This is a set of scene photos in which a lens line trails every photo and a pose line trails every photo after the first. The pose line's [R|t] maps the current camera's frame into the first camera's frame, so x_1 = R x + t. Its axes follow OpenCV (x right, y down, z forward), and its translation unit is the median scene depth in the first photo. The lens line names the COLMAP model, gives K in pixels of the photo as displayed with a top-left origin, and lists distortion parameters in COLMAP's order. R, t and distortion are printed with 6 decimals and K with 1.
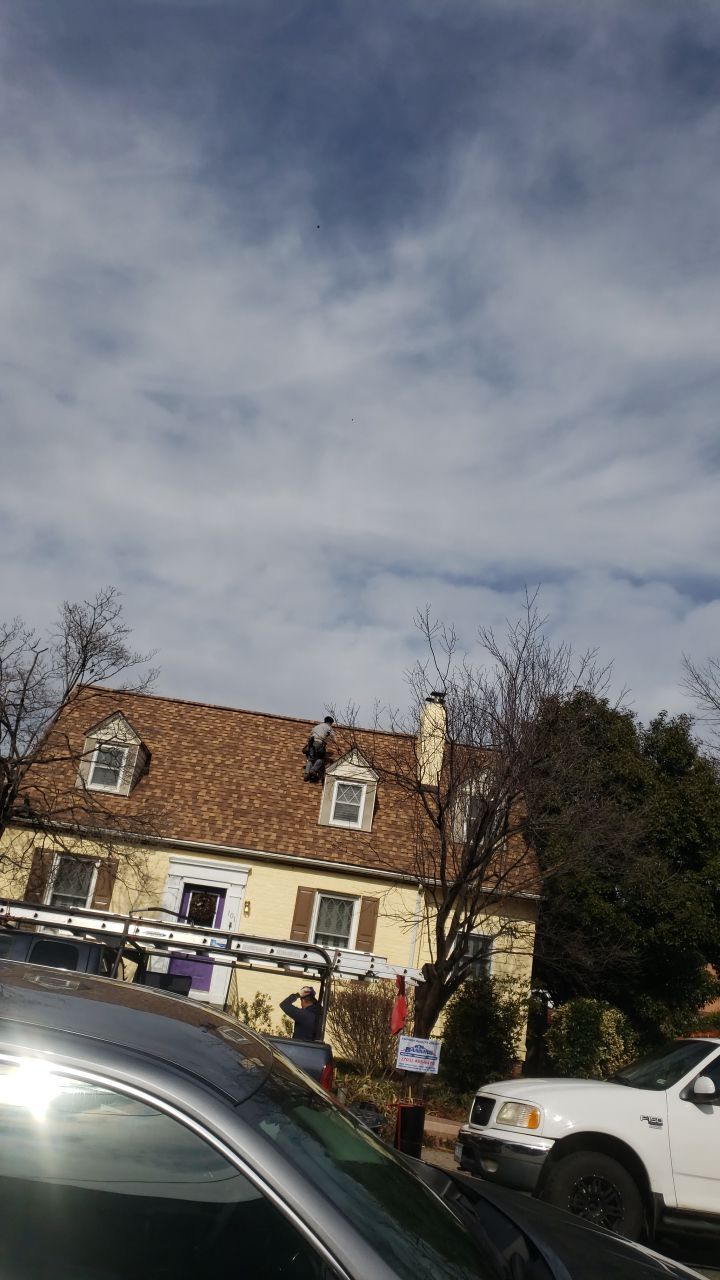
lens RADIAL K [[1028.0, 0, 345.2], [0, 1028.0, 637.8], [0, 0, 1]] dist [0.035565, -0.002054]
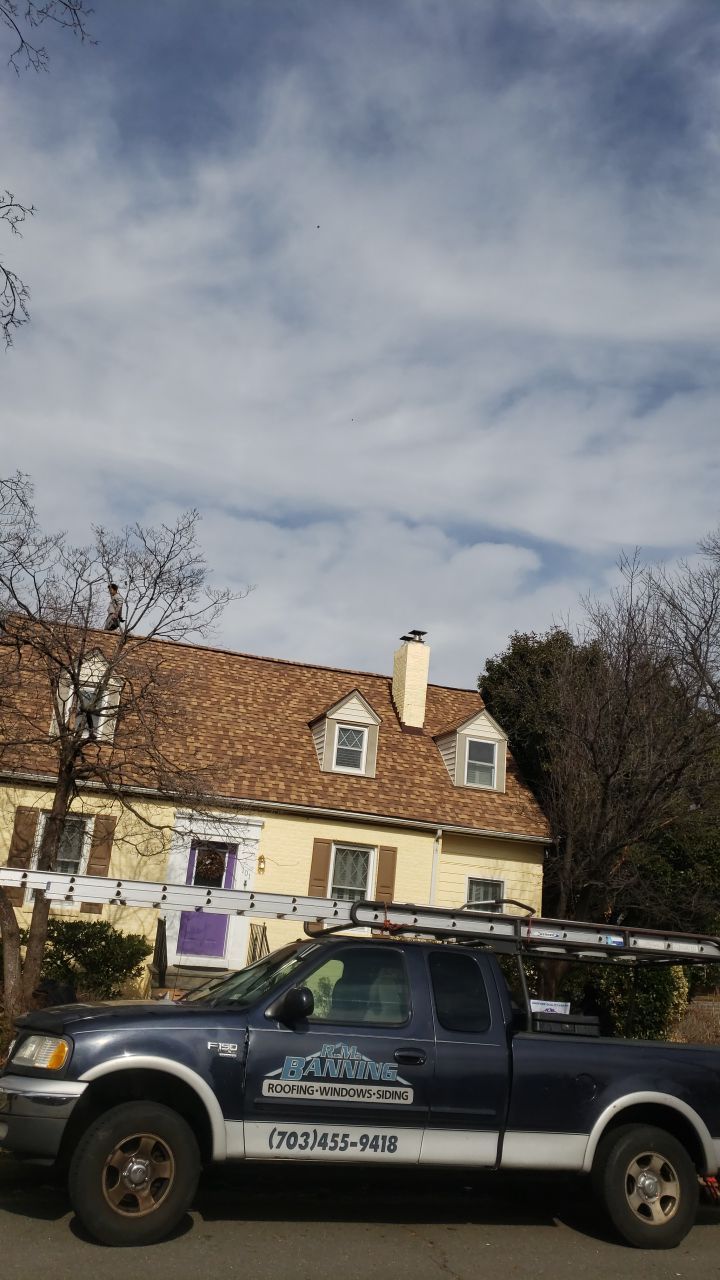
lens RADIAL K [[998.4, 0, 355.5], [0, 998.4, 605.4], [0, 0, 1]] dist [0.010635, 0.036437]
pose [[0.967242, 0.019748, 0.253087, -0.235855], [-0.028286, 0.999145, 0.030141, 0.002249], [-0.252276, -0.036312, 0.966974, 0.120919]]
